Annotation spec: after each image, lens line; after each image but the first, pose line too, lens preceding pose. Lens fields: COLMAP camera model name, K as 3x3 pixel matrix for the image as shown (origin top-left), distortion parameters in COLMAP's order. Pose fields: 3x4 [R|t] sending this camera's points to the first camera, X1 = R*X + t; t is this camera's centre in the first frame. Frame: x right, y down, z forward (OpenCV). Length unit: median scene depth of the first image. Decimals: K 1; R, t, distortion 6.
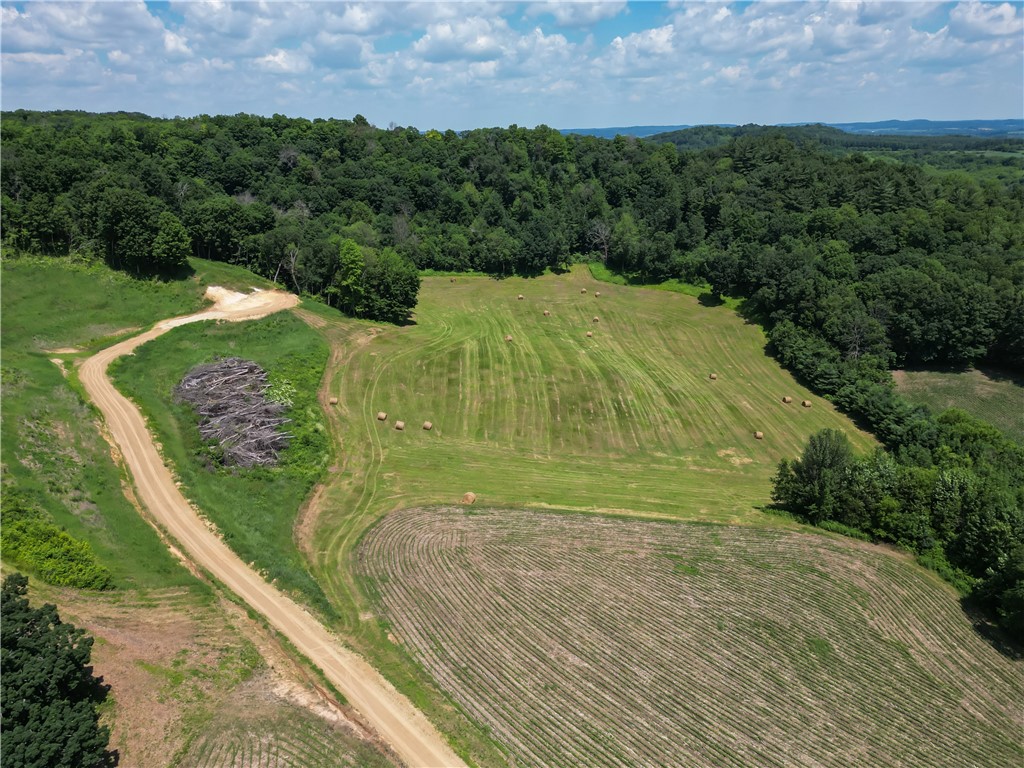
lens RADIAL K [[714.1, 0, 511.6], [0, 714.1, 386.5], [0, 0, 1]] dist [0.075532, -0.072736]
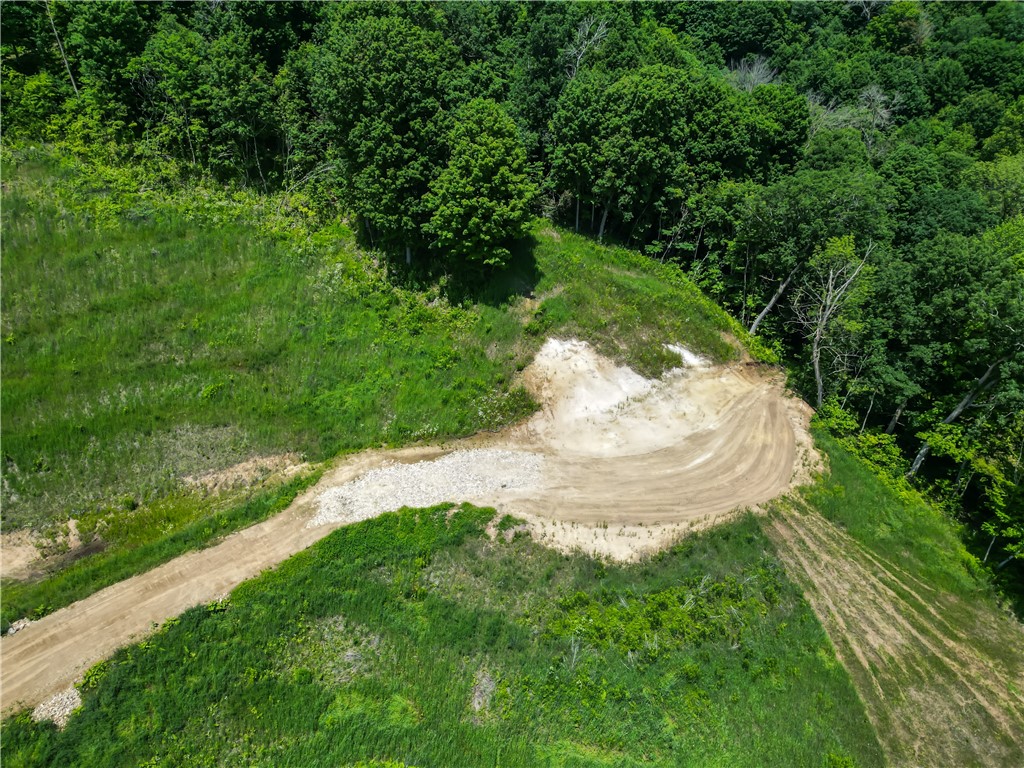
lens RADIAL K [[715.6, 0, 511.3], [0, 715.6, 386.0], [0, 0, 1]] dist [0.076637, -0.072928]
pose [[0.784866, 0.284423, -0.550536, -0.221223], [-0.206959, 0.957741, 0.199749, -0.162858], [0.584084, -0.042837, 0.810562, 0.651230]]
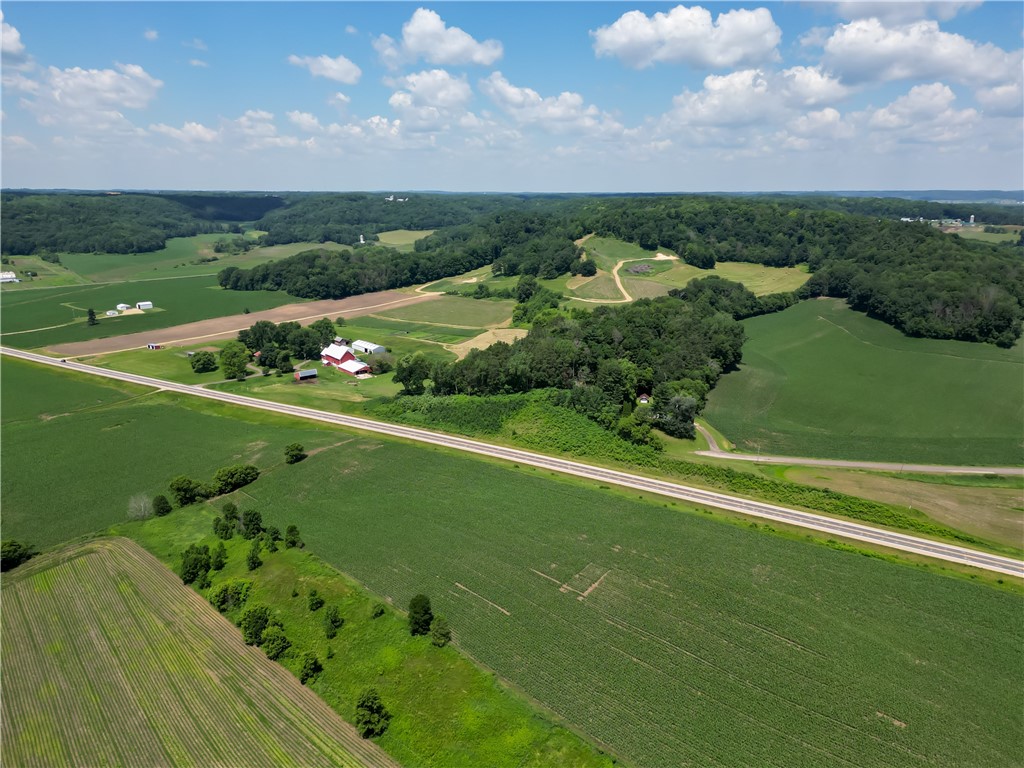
lens RADIAL K [[714.1, 0, 511.6], [0, 714.1, 386.5], [0, 0, 1]] dist [0.075532, -0.072736]
pose [[0.644887, 0.215392, -0.733298, 1.889593], [-0.263675, 0.963259, 0.051054, 0.517220], [0.717353, 0.160428, 0.677987, -1.905451]]
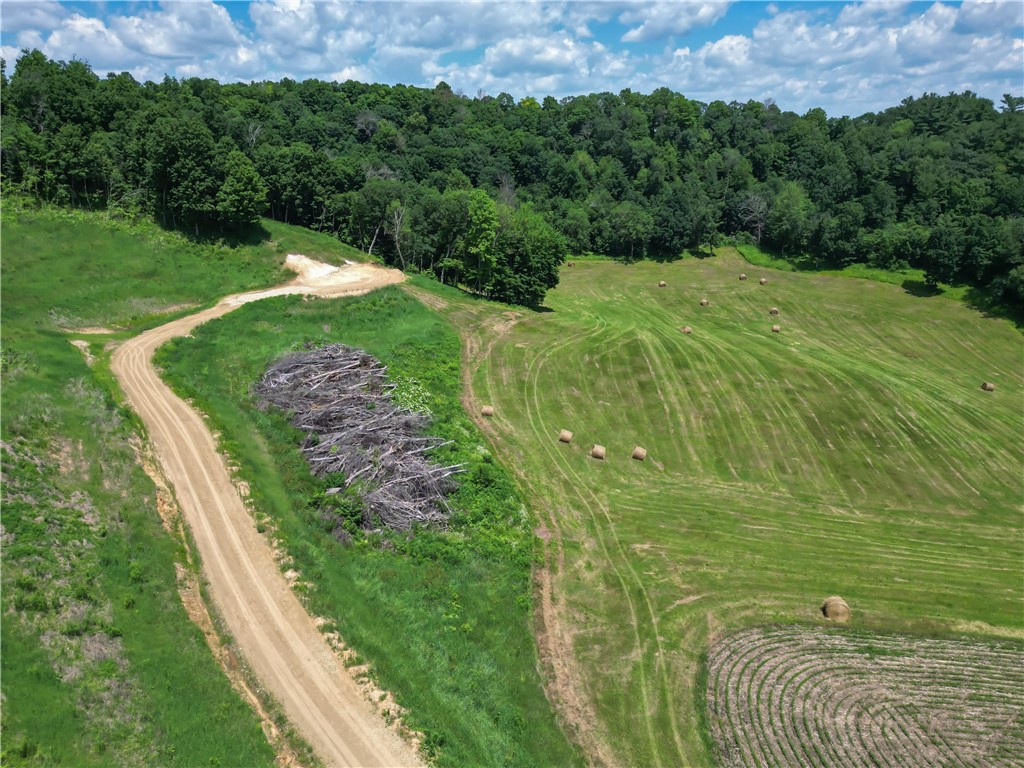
lens RADIAL K [[715.6, 0, 511.3], [0, 715.6, 386.0], [0, 0, 1]] dist [0.076637, -0.072928]
pose [[0.998699, 0.017060, -0.048064, -0.138089], [-0.018024, 0.999644, -0.019690, 0.007006], [0.047711, 0.020530, 0.998650, 0.246336]]
